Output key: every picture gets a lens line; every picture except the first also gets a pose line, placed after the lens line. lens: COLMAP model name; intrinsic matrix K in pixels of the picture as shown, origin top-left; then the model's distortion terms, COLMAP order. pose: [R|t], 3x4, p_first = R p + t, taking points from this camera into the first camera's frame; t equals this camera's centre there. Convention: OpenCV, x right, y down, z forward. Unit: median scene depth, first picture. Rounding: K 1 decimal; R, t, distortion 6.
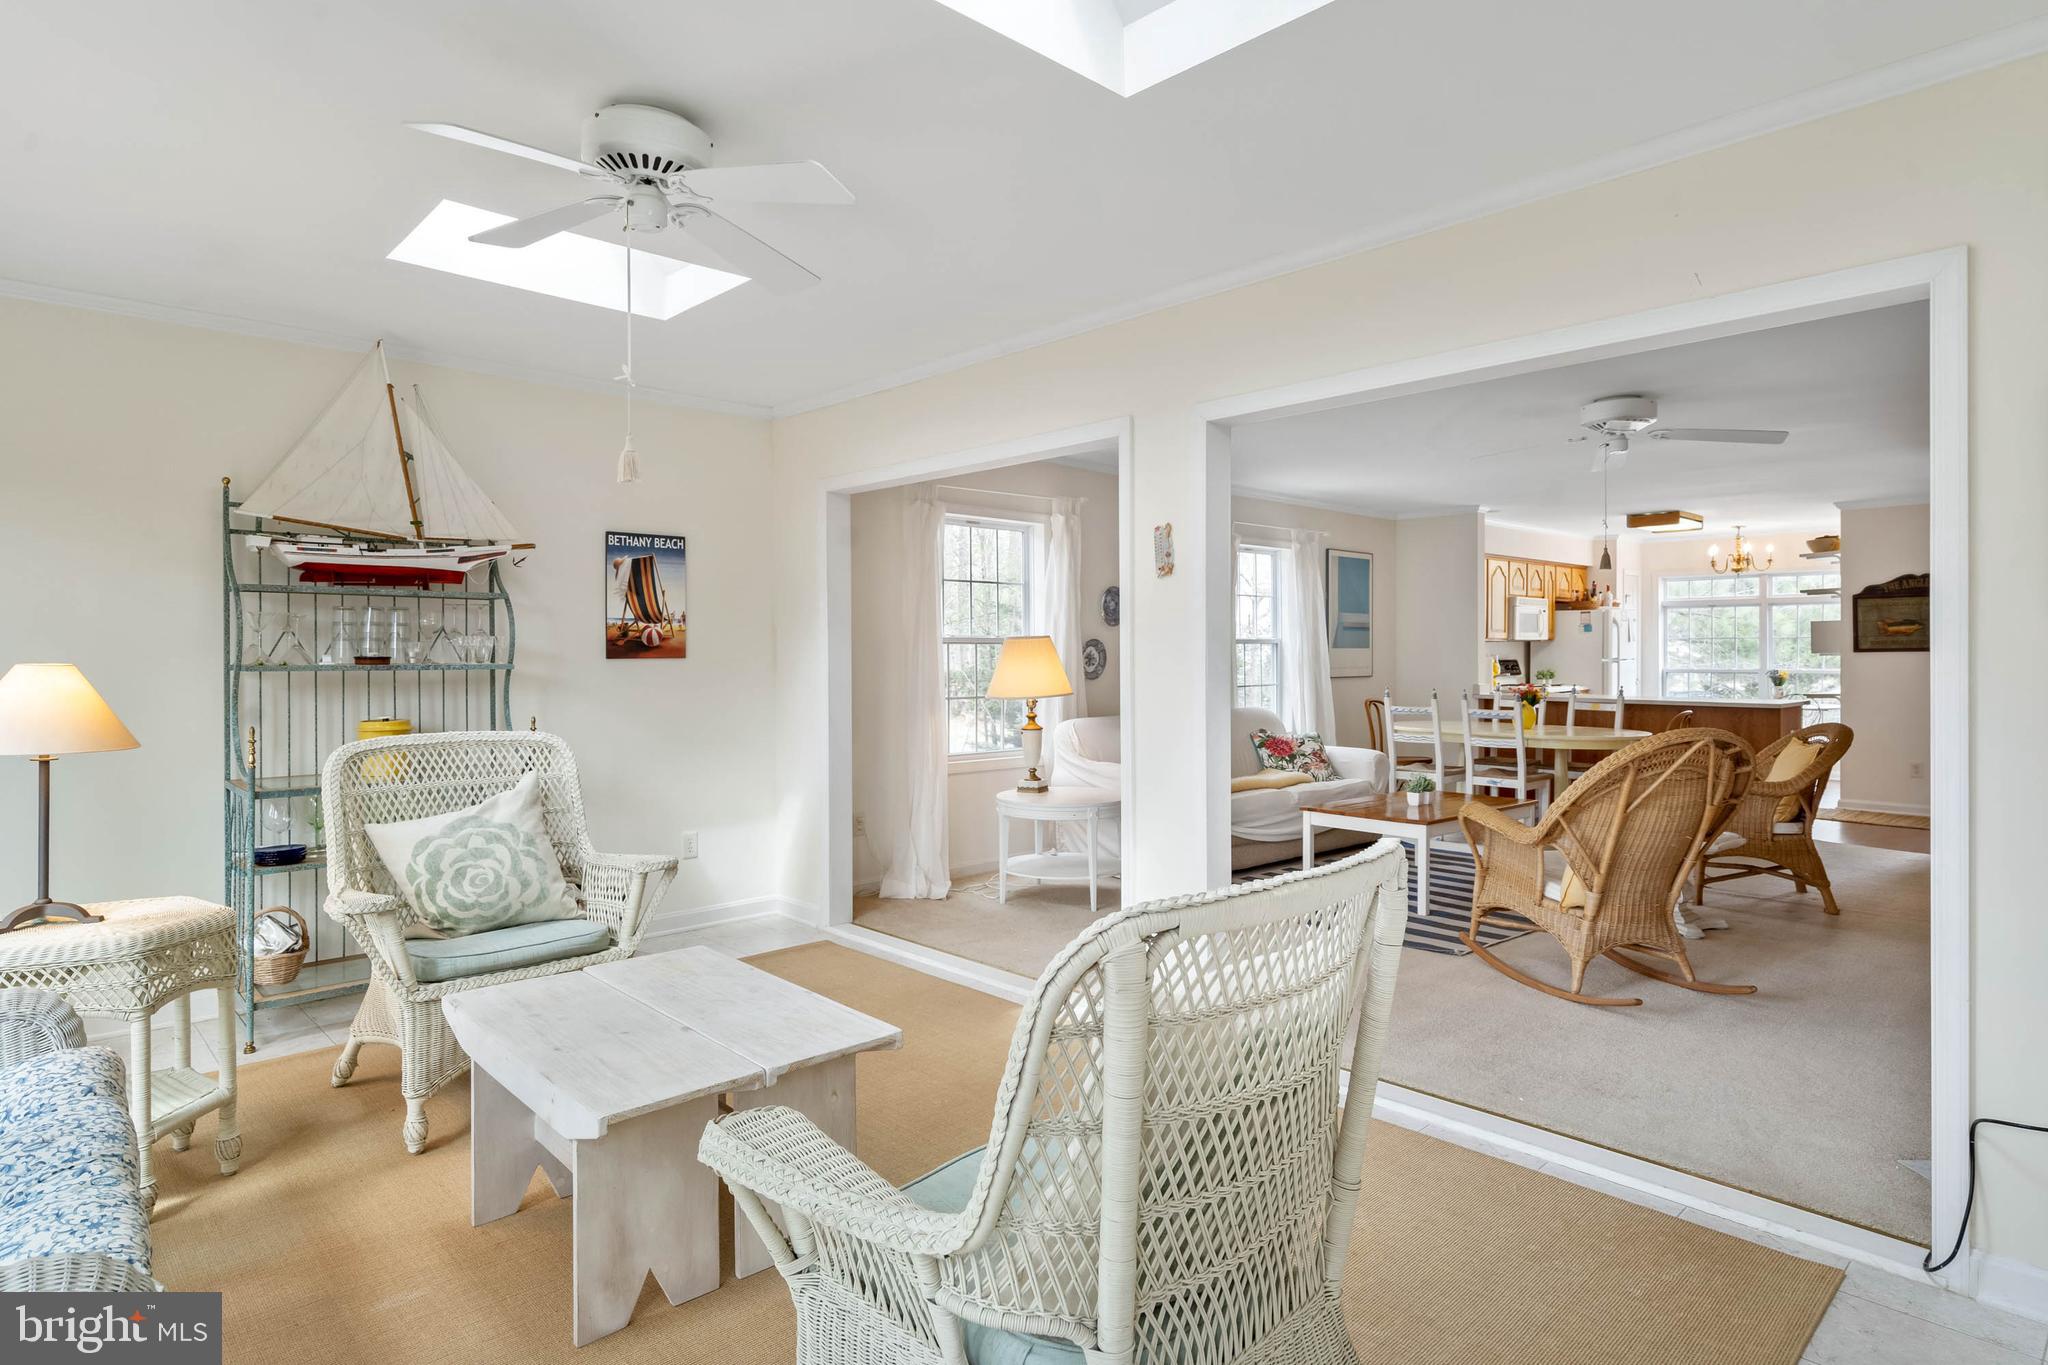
lens RADIAL K [[1100.5, 0, 1015.0], [0, 1100.5, 667.5], [0, 0, 1]] dist [0.003494, -0.000017]
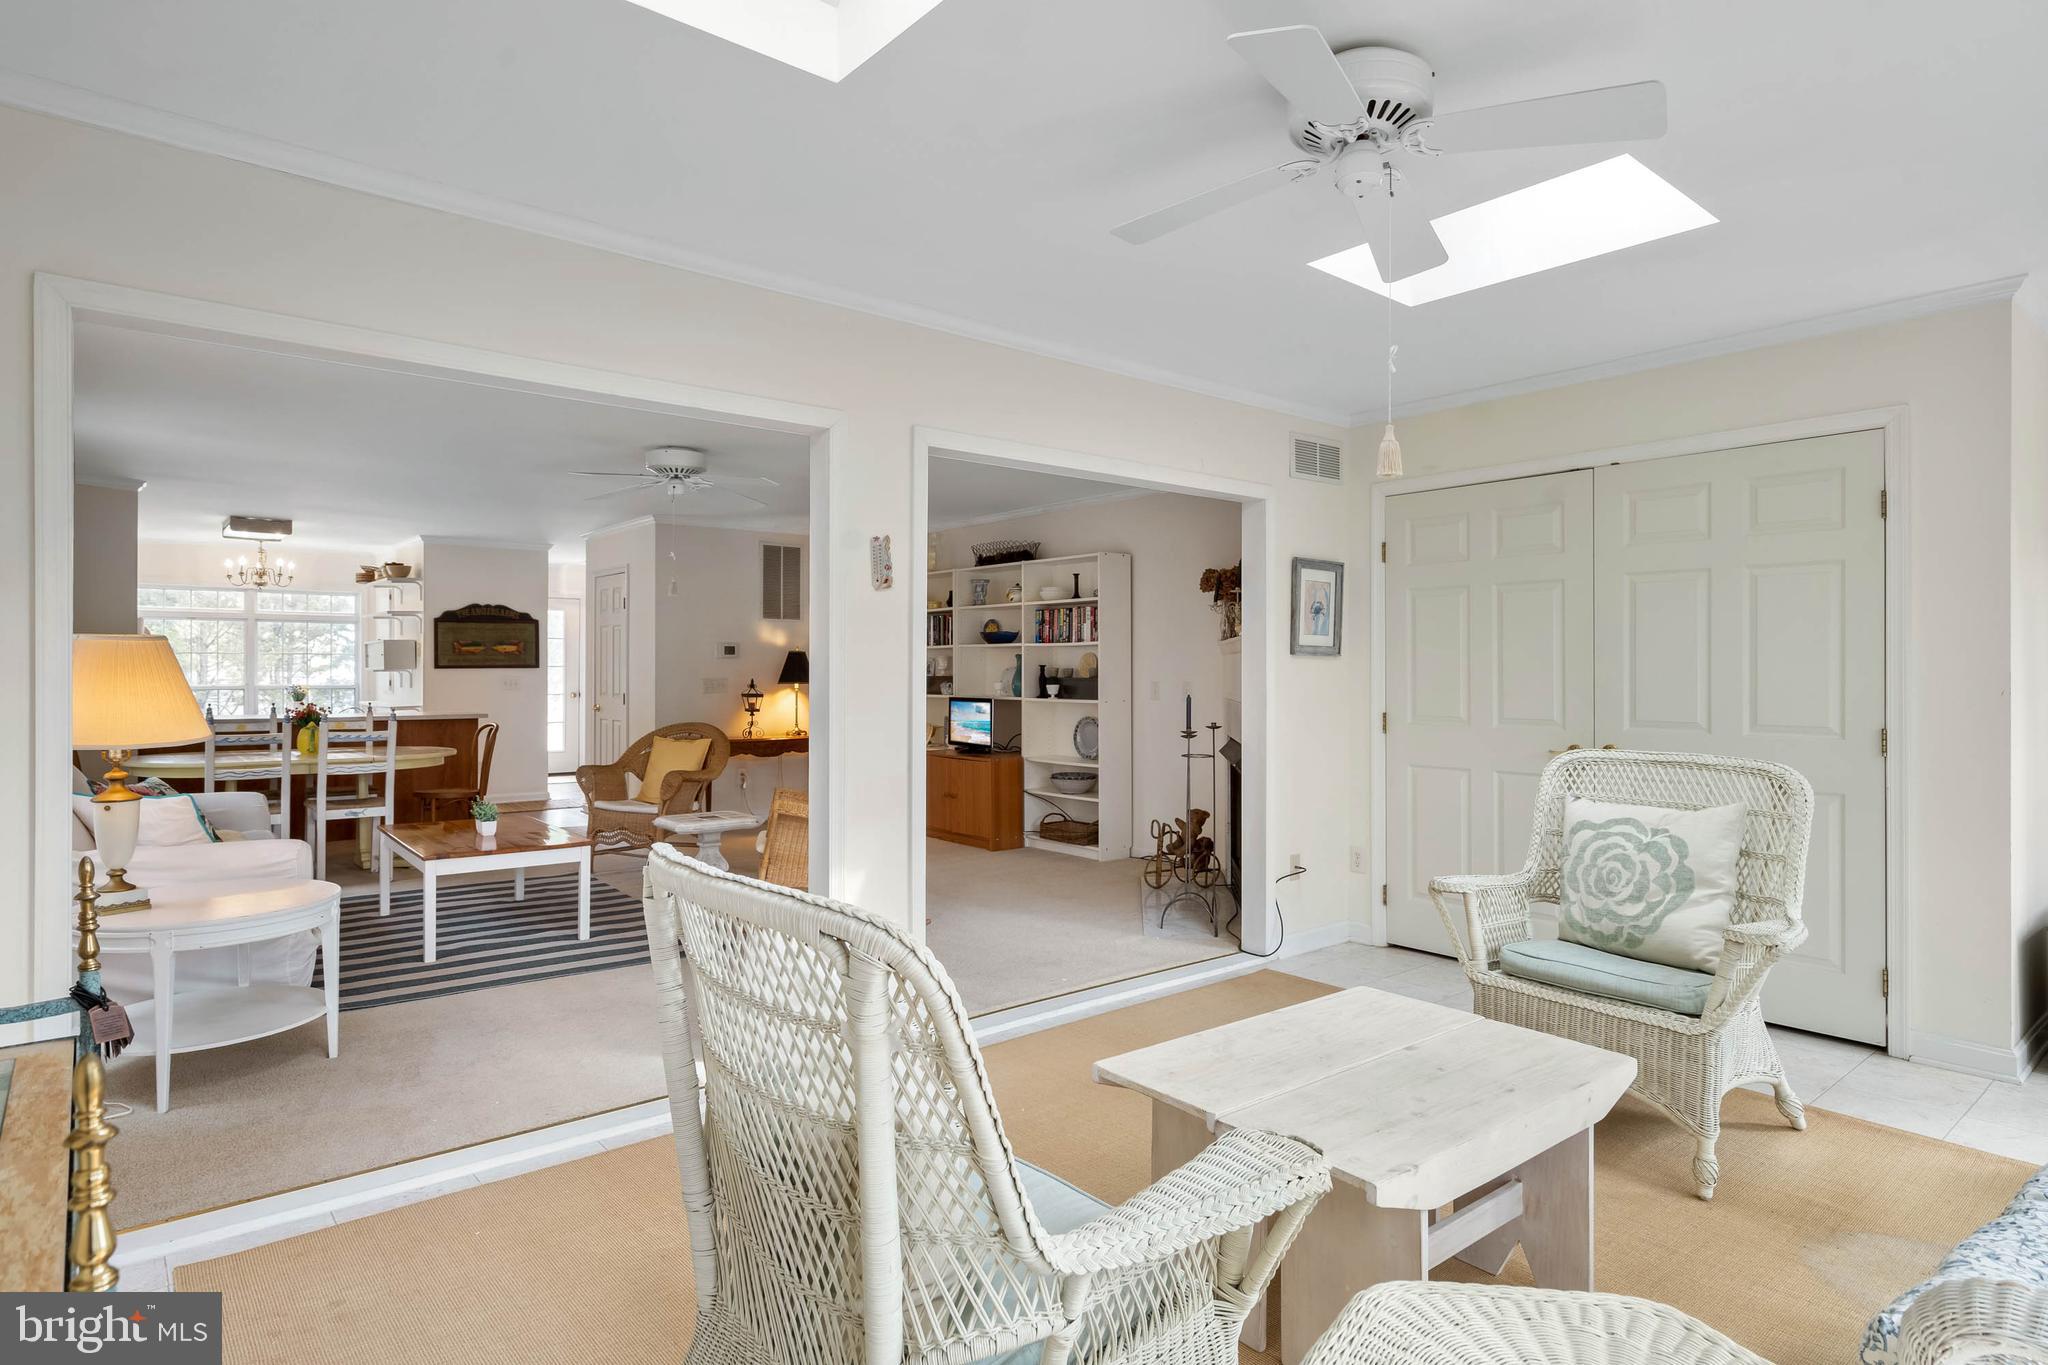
lens RADIAL K [[1100.5, 0, 1015.5], [0, 1100.5, 678.0], [0, 0, 1]] dist [0.003494, -0.000017]
pose [[0.069733, -0.003325, 0.997560, -0.335944], [0.008621, 0.999959, 0.002730, -0.002096], [-0.997528, 0.008409, 0.069759, 0.329789]]
